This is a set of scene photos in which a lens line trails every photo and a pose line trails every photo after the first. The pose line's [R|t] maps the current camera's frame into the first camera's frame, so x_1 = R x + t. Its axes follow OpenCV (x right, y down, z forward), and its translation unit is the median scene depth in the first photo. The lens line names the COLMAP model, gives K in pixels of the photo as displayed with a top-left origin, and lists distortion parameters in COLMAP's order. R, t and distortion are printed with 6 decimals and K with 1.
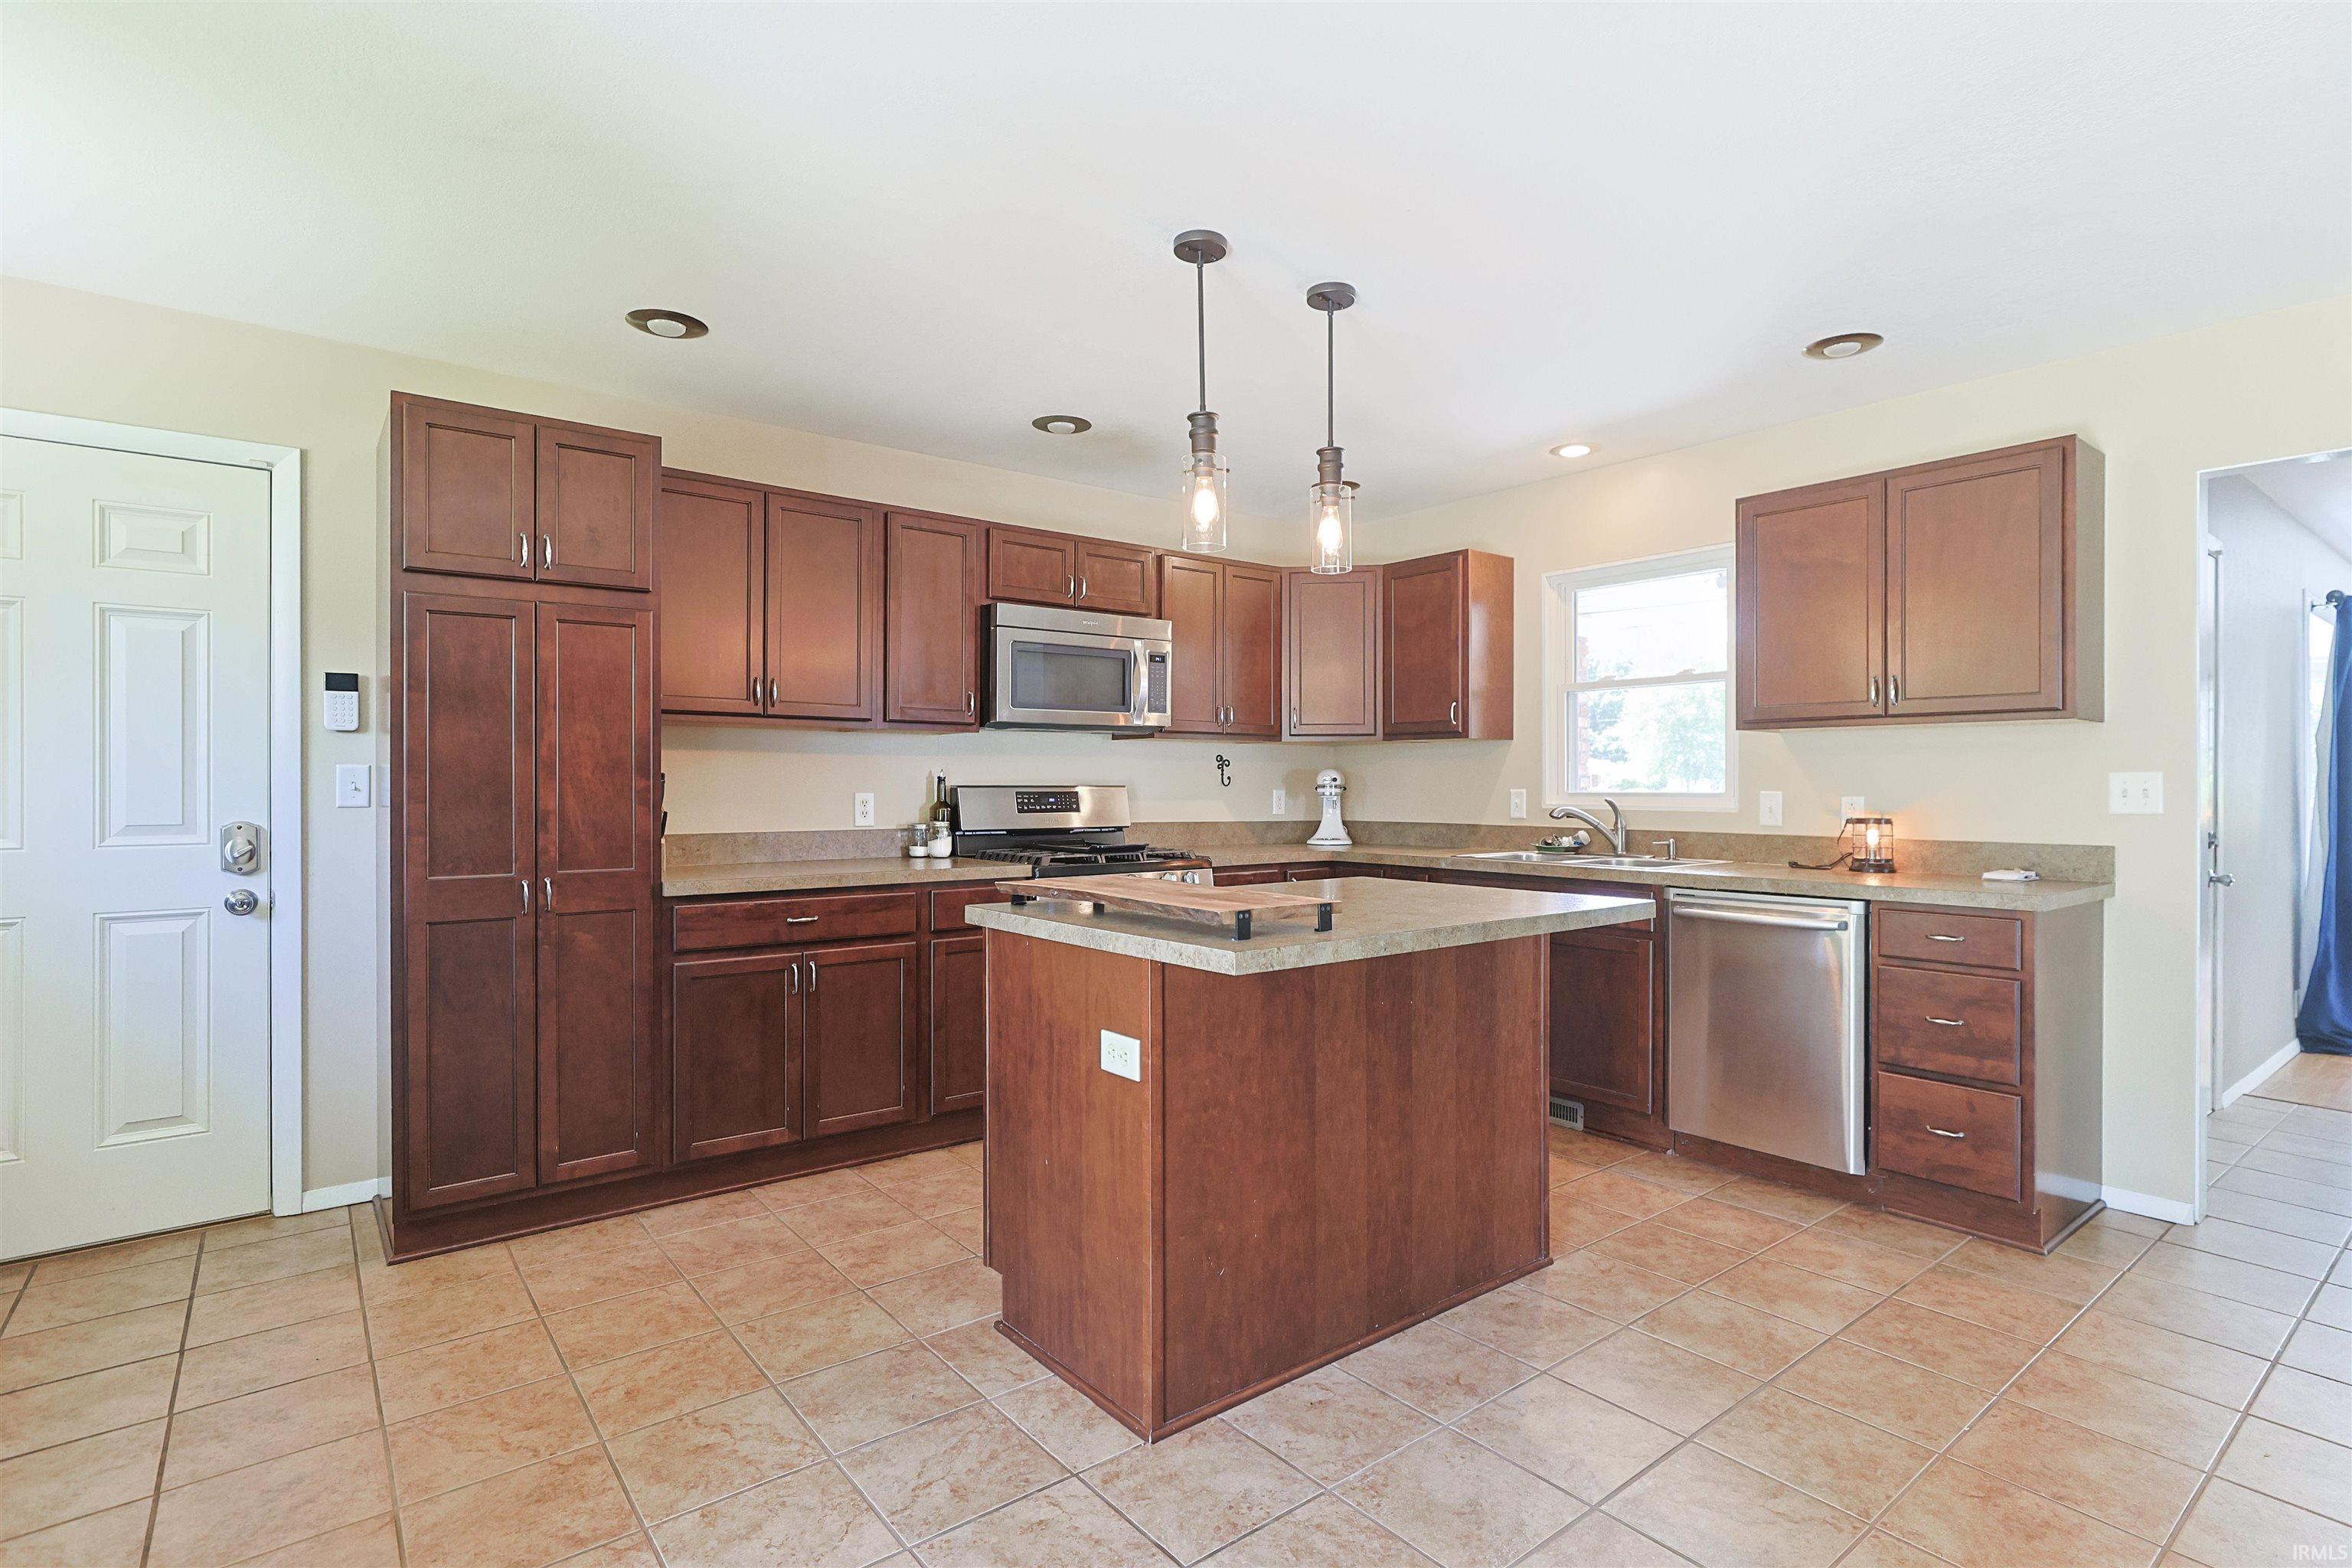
lens RADIAL K [[1133.3, 0, 1171.4], [0, 1133.3, 793.6], [0, 0, 1]] dist [-0.017664, 0.000442]
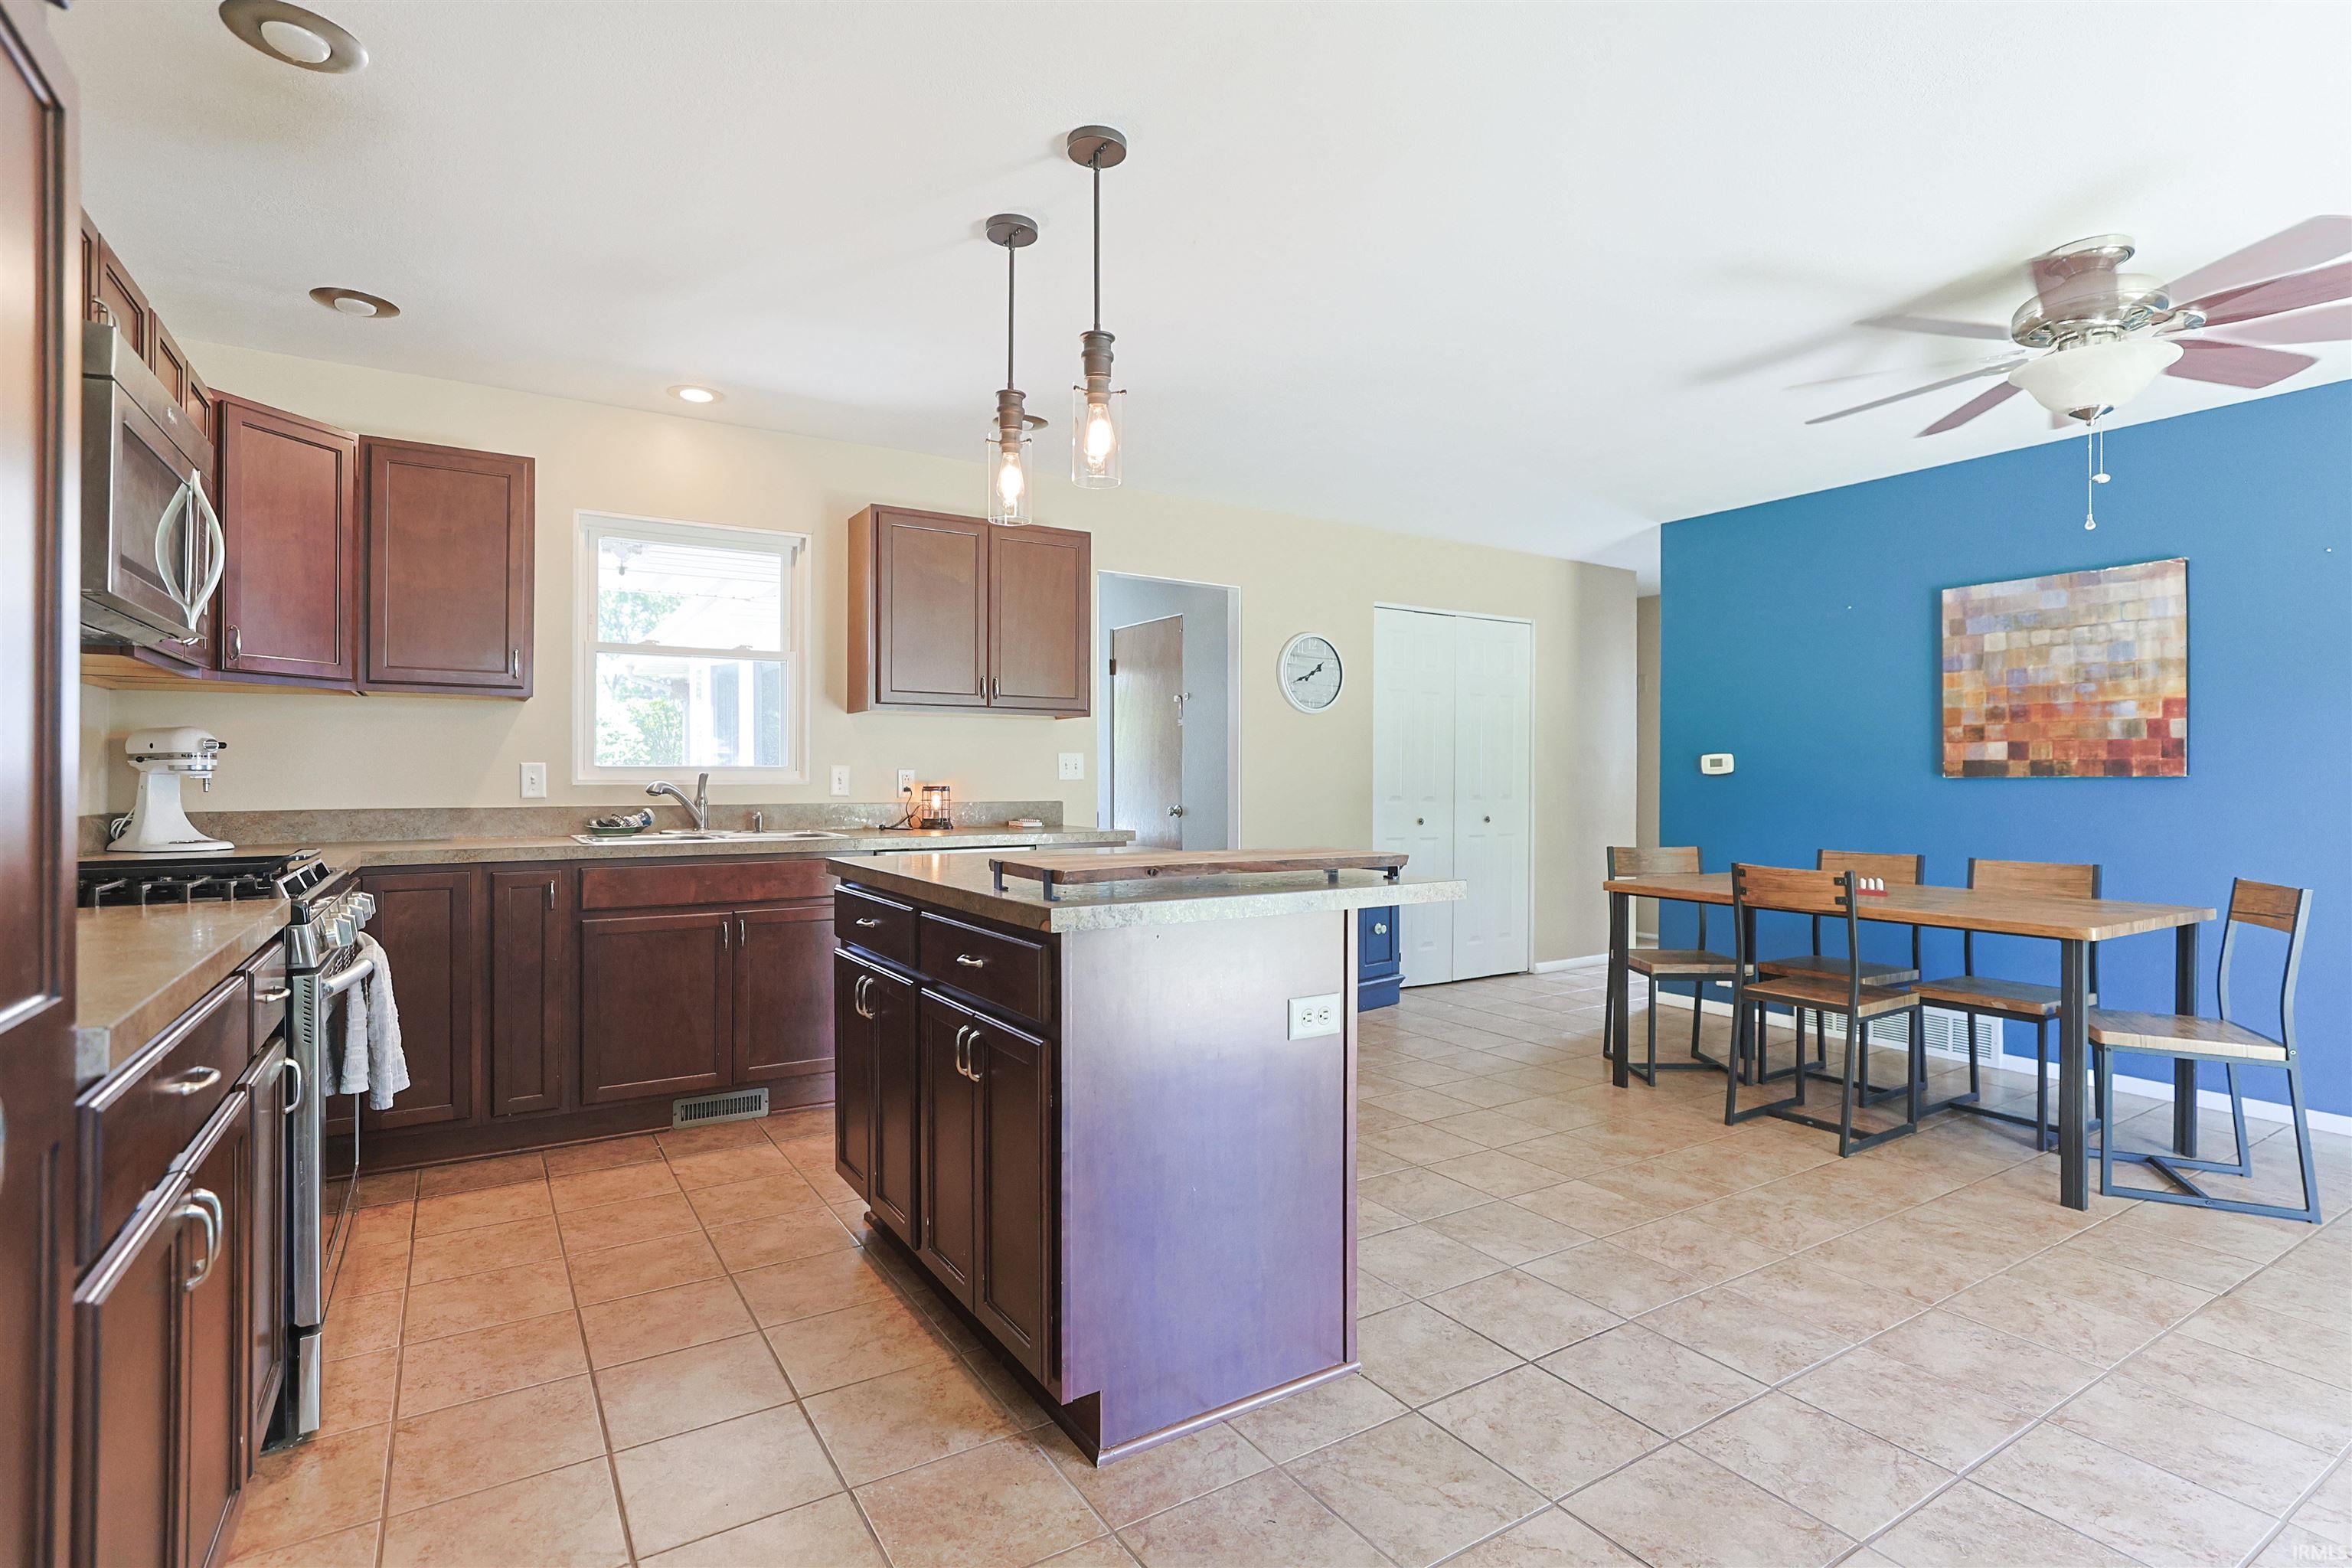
lens RADIAL K [[1142.1, 0, 1184.6], [0, 1142.1, 774.6], [0, 0, 1]] dist [-0.022630, 0.014614]
pose [[0.099130, -0.000679, 0.995074, -0.622112], [0.006420, 0.999979, 0.000042, 0.010510], [-0.995054, 0.006384, 0.099133, 0.599495]]
